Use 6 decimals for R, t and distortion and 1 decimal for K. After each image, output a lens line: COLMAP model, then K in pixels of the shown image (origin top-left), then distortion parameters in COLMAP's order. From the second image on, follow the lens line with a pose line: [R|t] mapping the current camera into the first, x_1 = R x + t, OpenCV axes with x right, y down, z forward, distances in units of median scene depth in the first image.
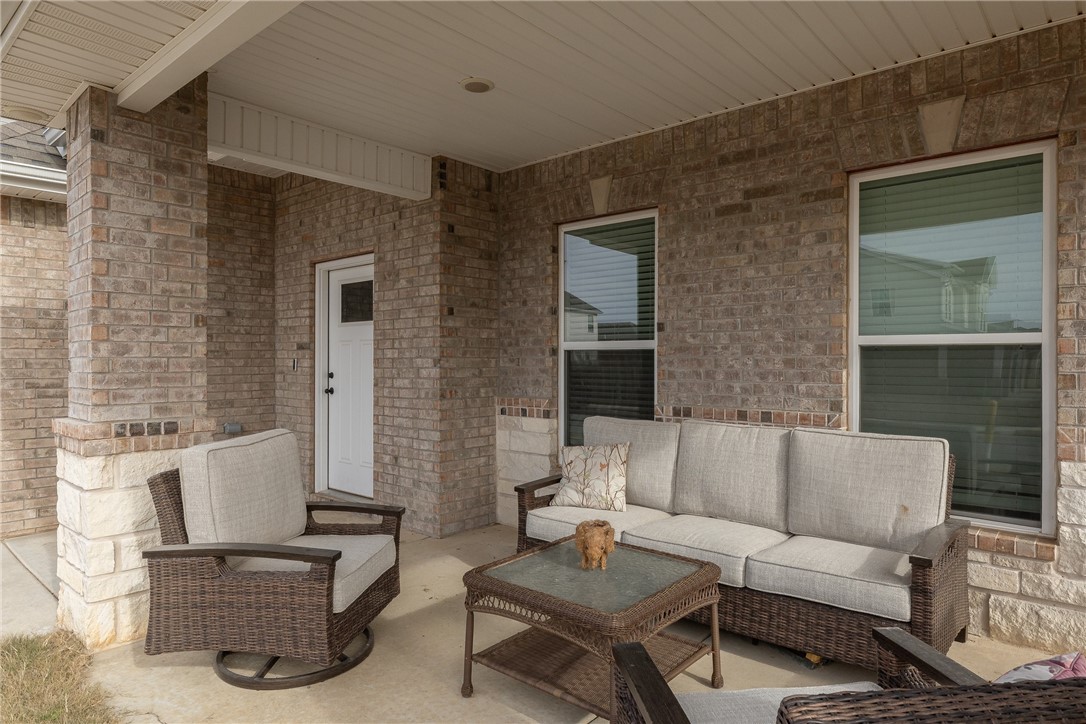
lens RADIAL K [[653.0, 0, 546.1], [0, 653.0, 360.1], [0, 0, 1]] dist [-0.004769, -0.000498]
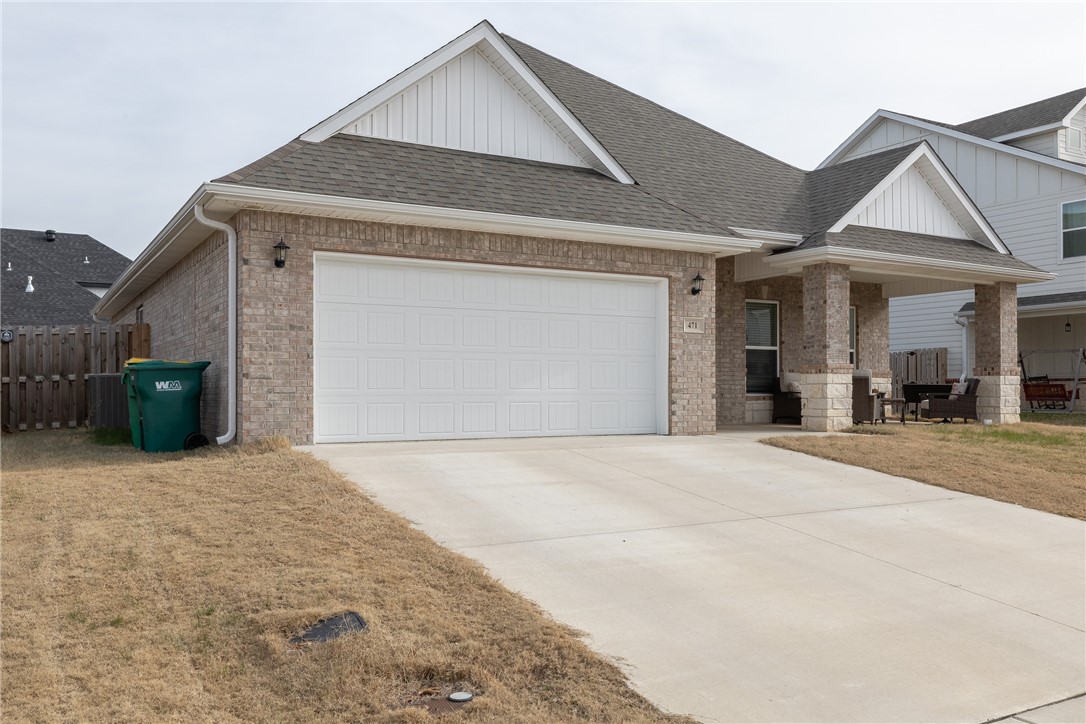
lens RADIAL K [[926.5, 0, 543.9], [0, 926.5, 379.5], [0, 0, 1]] dist [-0.002680, 0.003180]
pose [[0.328251, 0.013223, 0.944498, -3.676649], [0.000489, 0.999900, -0.014168, 0.156133], [-0.944590, 0.005113, 0.328212, 0.585336]]
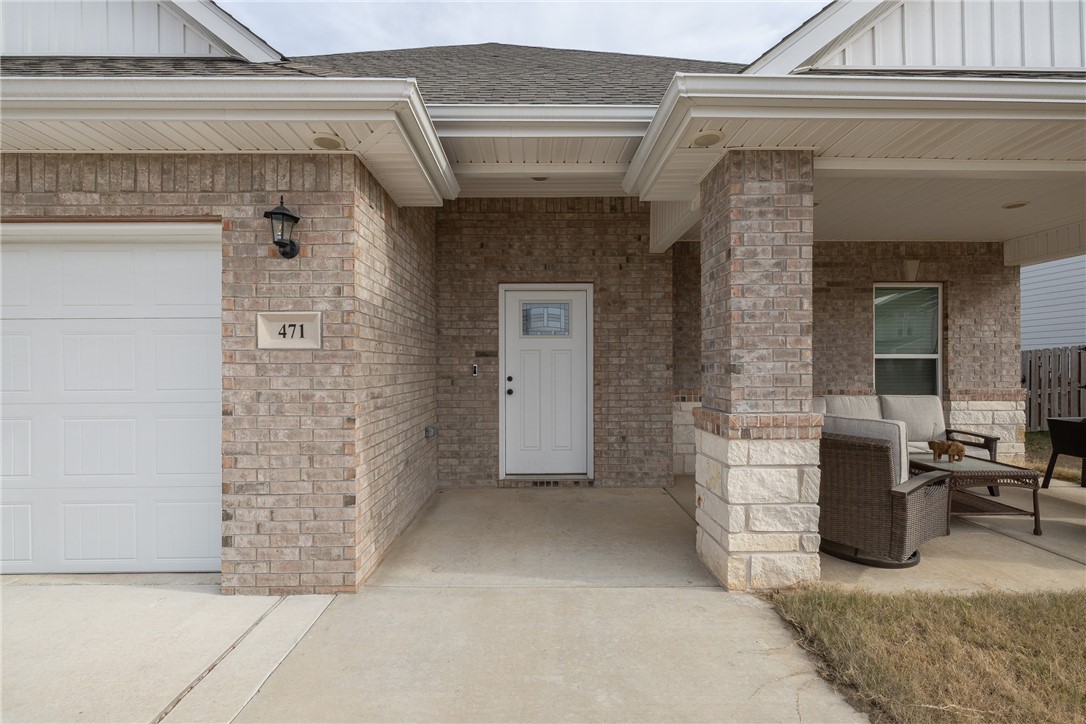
lens RADIAL K [[462.5, 0, 541.6], [0, 462.5, 368.3], [0, 0, 1]] dist [-0.000568, 0.000029]
pose [[0.741680, -0.004521, 0.670738, -1.089402], [0.003740, 0.999990, 0.002605, 0.002641], [-0.670743, 0.000576, 0.741690, 0.431917]]
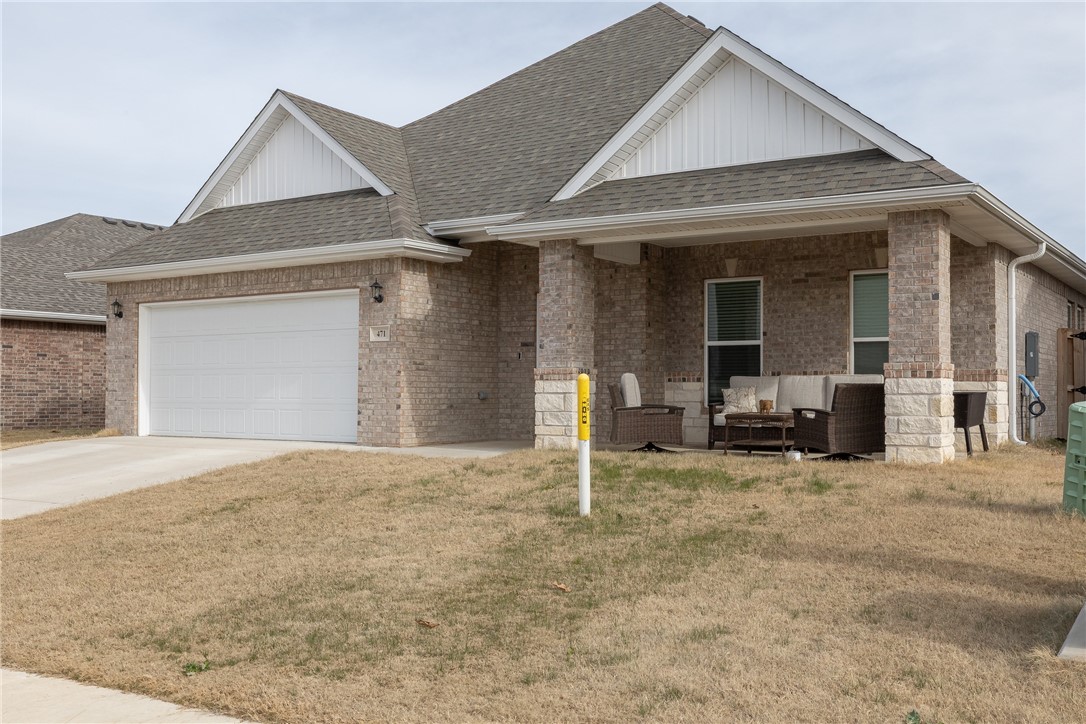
lens RADIAL K [[1068.8, 0, 543.0], [0, 1068.8, 362.0], [0, 0, 1]] dist [0.004335, -0.002560]
pose [[0.991210, 0.007433, 0.132090, -0.876904], [-0.003422, 0.999527, -0.030572, 0.131355], [-0.132255, 0.029852, 0.990766, -2.052745]]
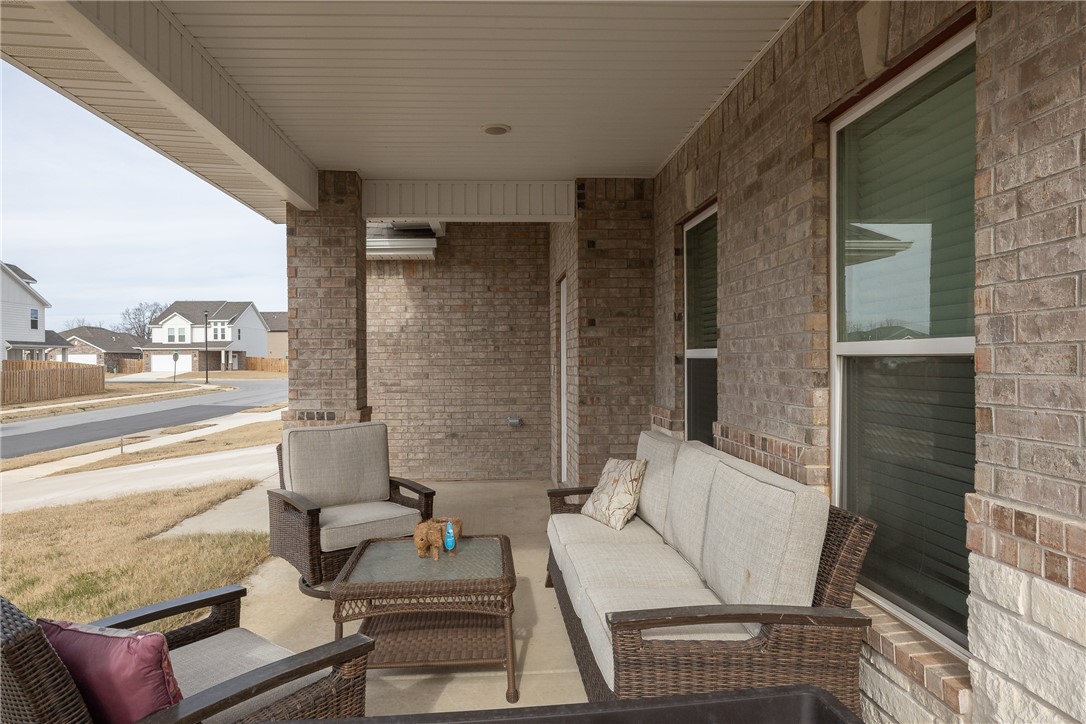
lens RADIAL K [[675.0, 0, 516.1], [0, 675.0, 362.0], [0, 0, 1]] dist [-0.005249, -0.001183]
pose [[0.687477, -0.003074, -0.726200, 0.578697], [0.007329, 0.999969, 0.002706, -0.014937], [0.726169, -0.007183, 0.687478, 0.163951]]
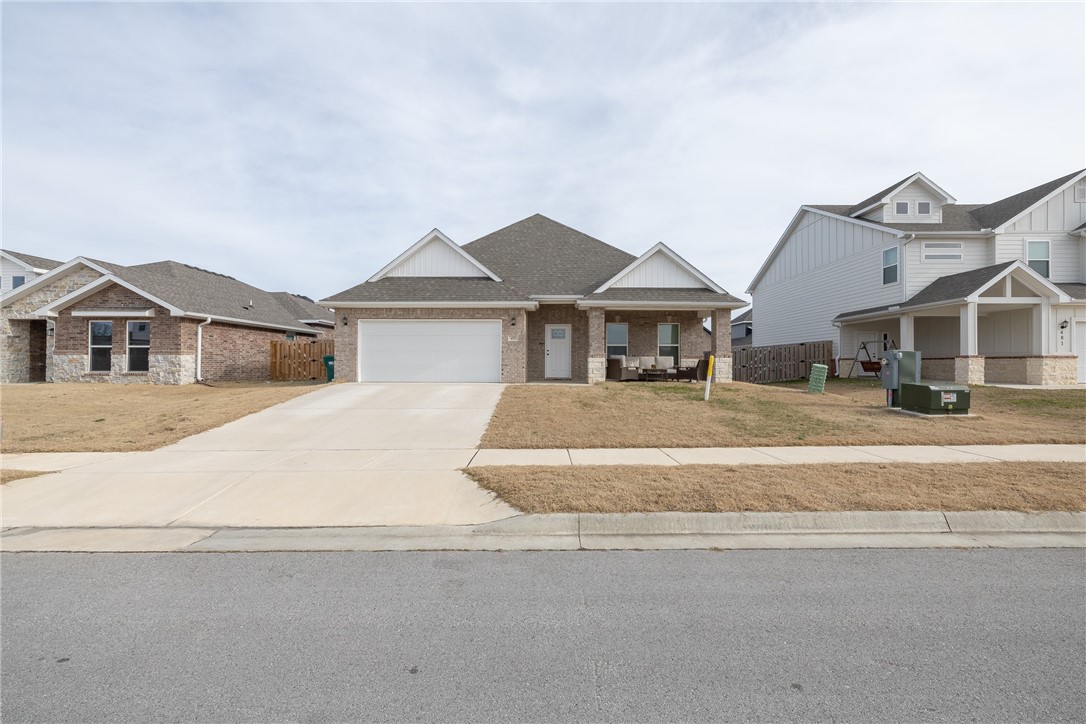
lens RADIAL K [[455.7, 0, 542.0], [0, 455.7, 358.5], [0, 0, 1]] dist [0.000015, 0.000009]
pose [[0.764638, 0.011520, 0.644358, -2.893270], [-0.003397, 0.999898, -0.013845, 0.147891], [-0.644452, 0.008398, 0.764599, -1.575903]]
